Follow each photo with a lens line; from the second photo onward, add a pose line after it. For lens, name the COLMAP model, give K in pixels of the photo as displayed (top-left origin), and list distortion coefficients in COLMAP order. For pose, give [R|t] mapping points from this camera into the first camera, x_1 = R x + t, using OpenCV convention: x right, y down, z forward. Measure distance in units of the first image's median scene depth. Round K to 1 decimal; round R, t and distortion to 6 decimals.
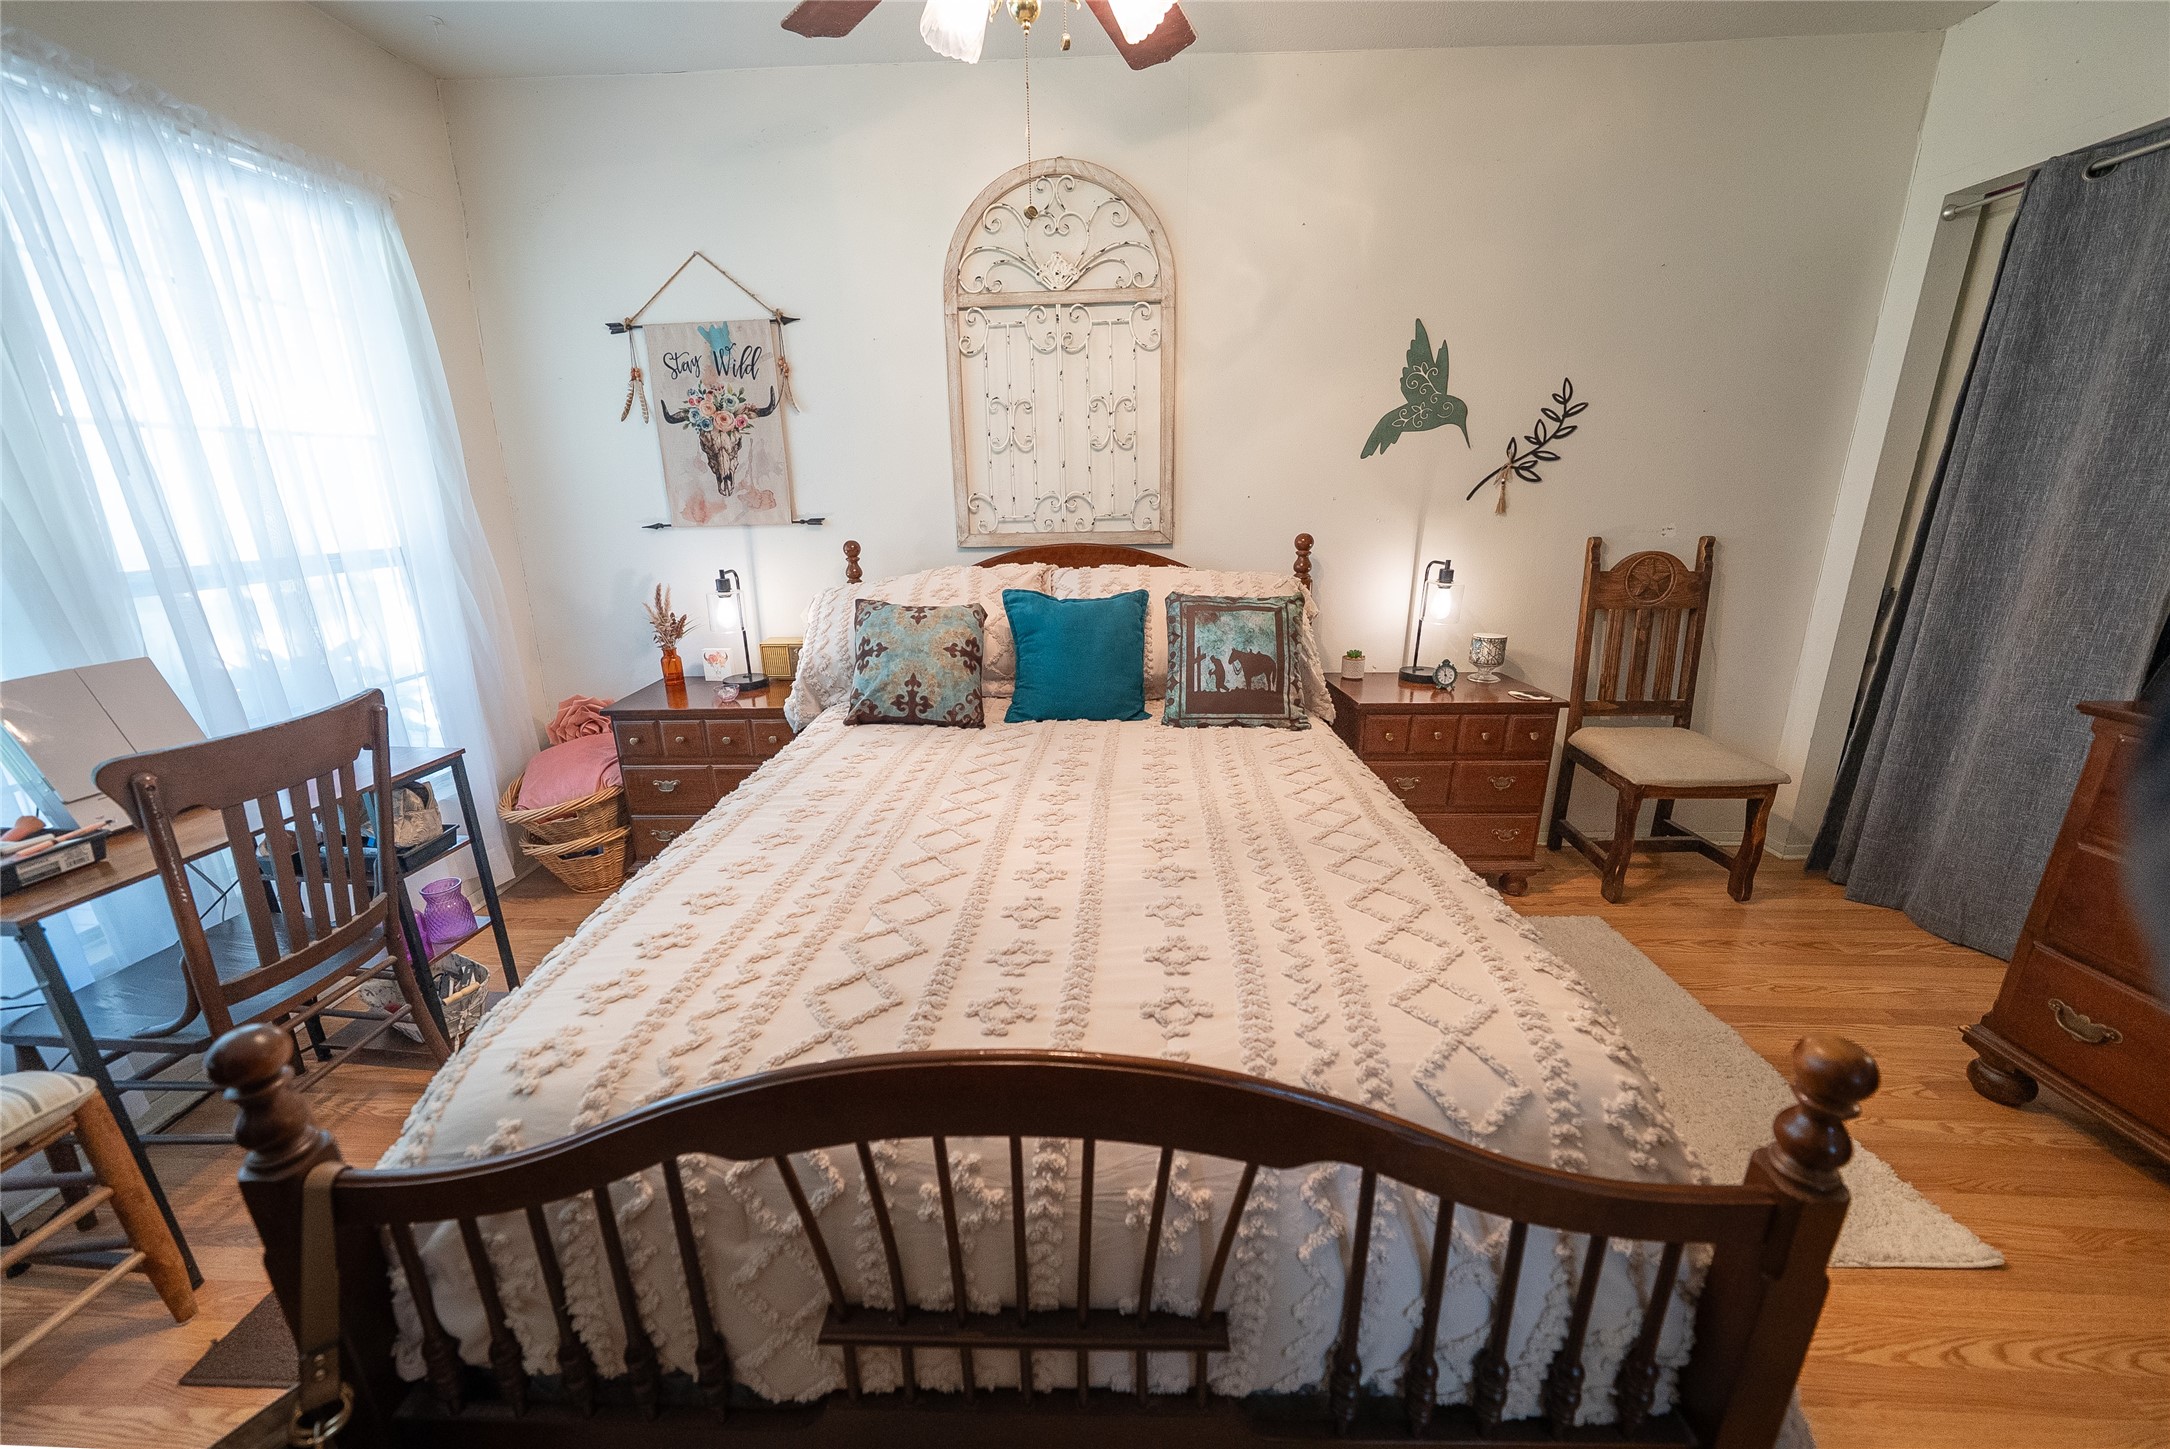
lens RADIAL K [[751.6, 0, 1085.0], [0, 751.6, 724.5], [0, 0, 1]] dist [0.000239, 0.000065]
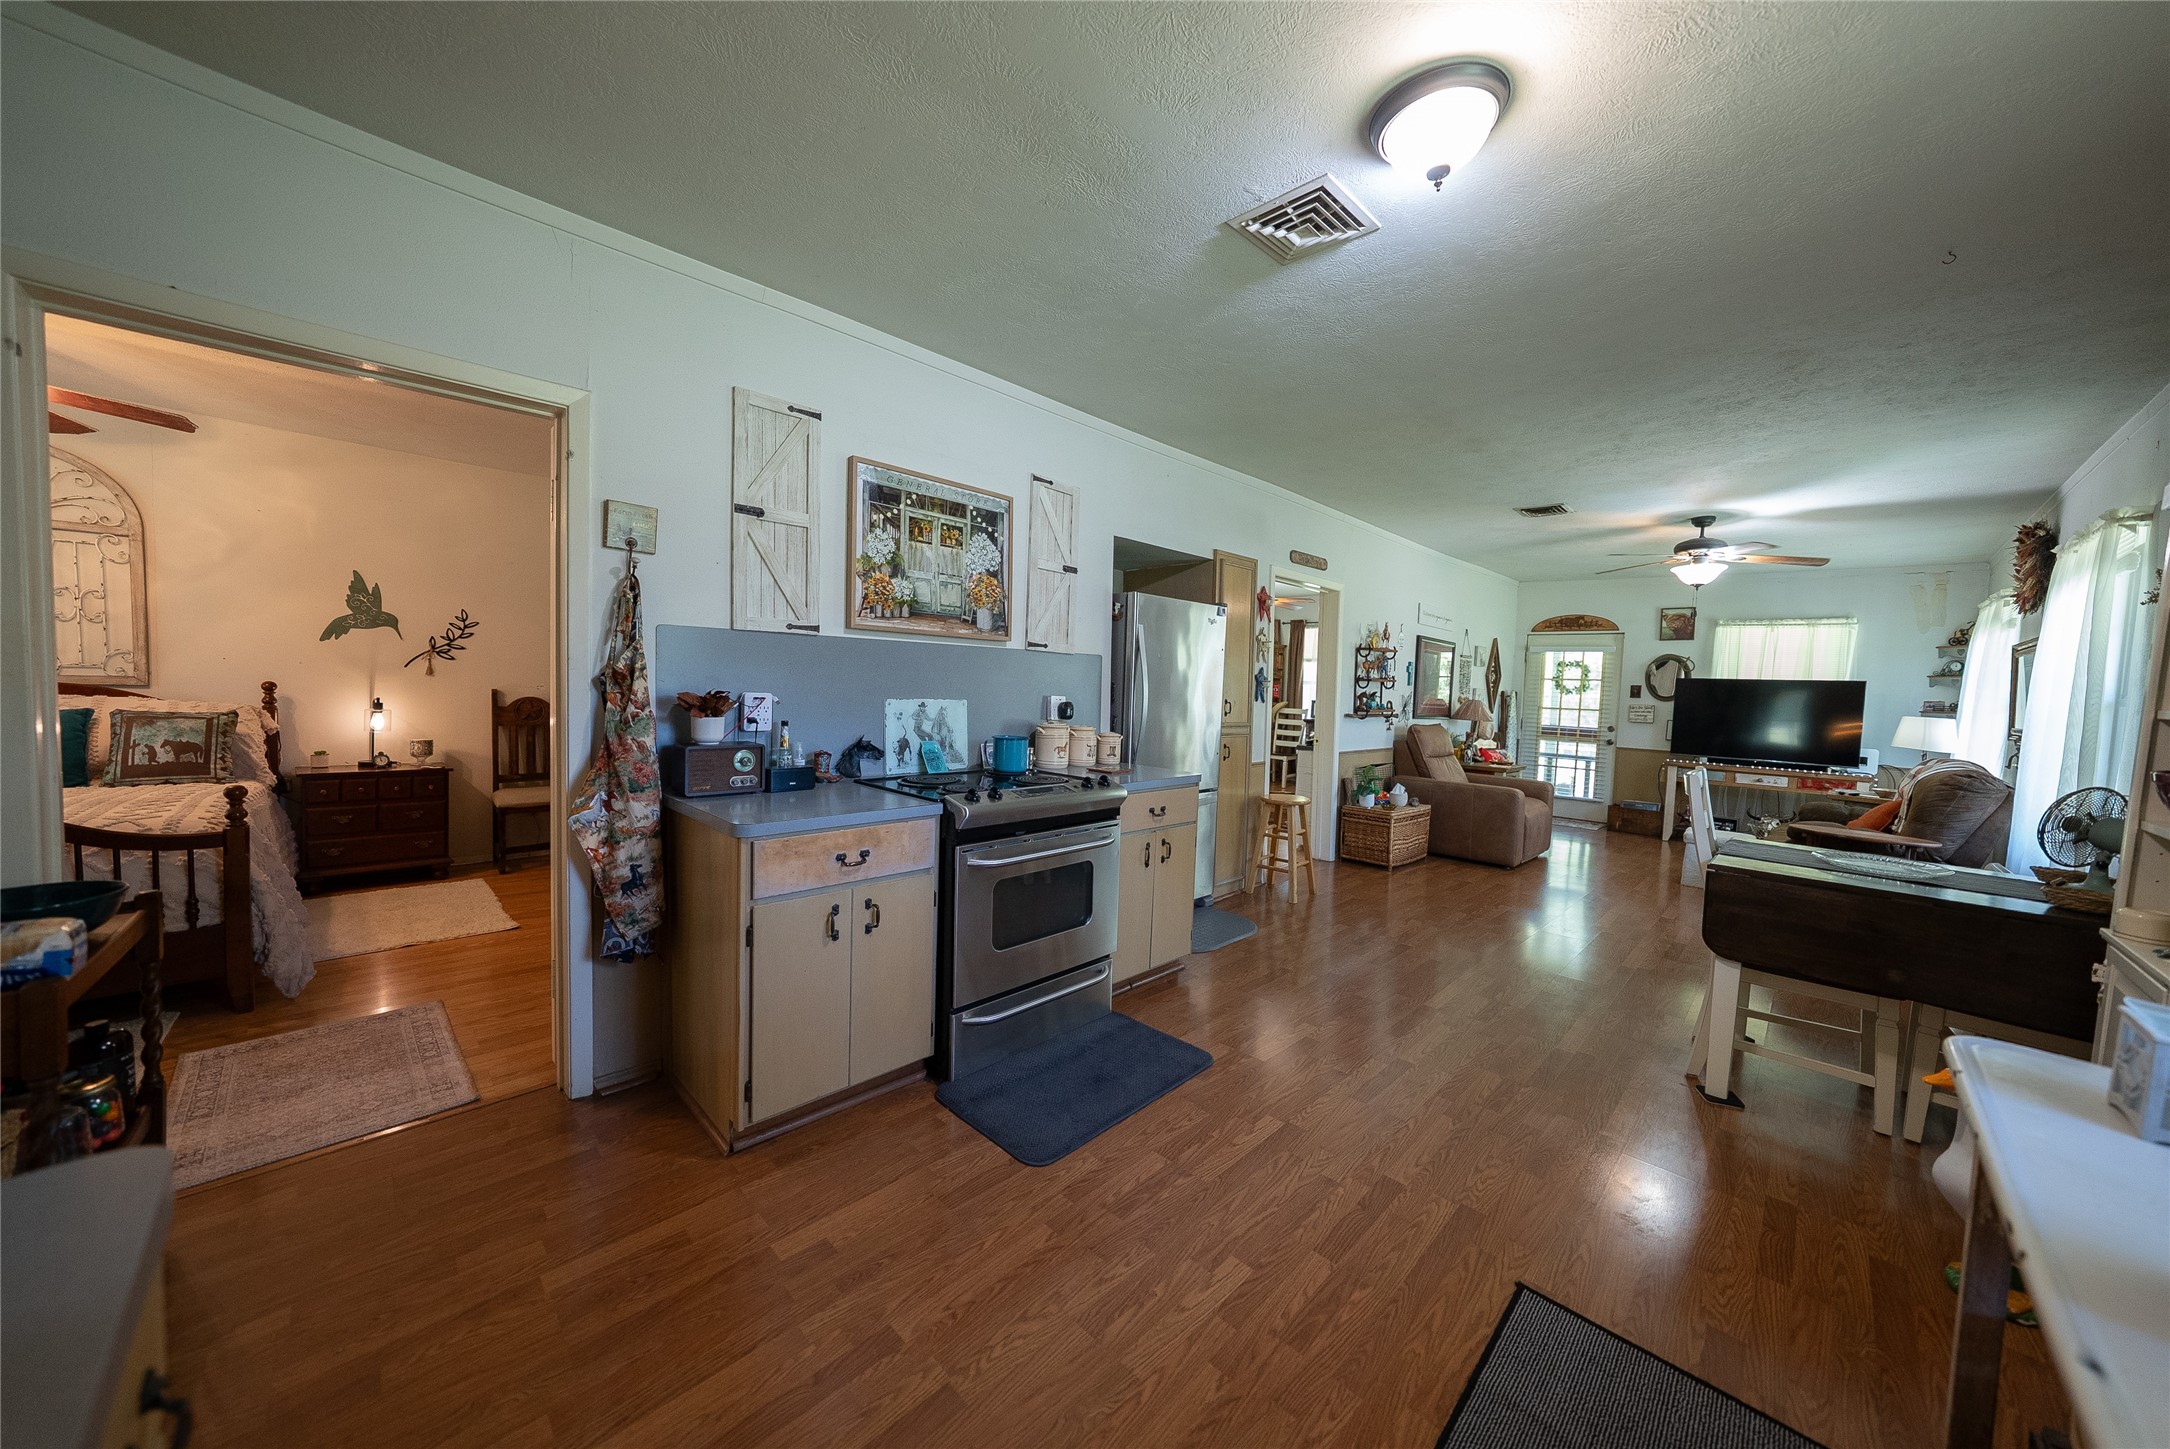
lens RADIAL K [[751.6, 0, 1085.0], [0, 751.6, 724.5], [0, 0, 1]] dist [0.000239, 0.000065]
pose [[0.680800, -0.004298, 0.732457, 0.308057], [0.173035, 0.972623, -0.155125, 0.416954], [-0.711738, 0.232350, 0.662905, -1.388779]]
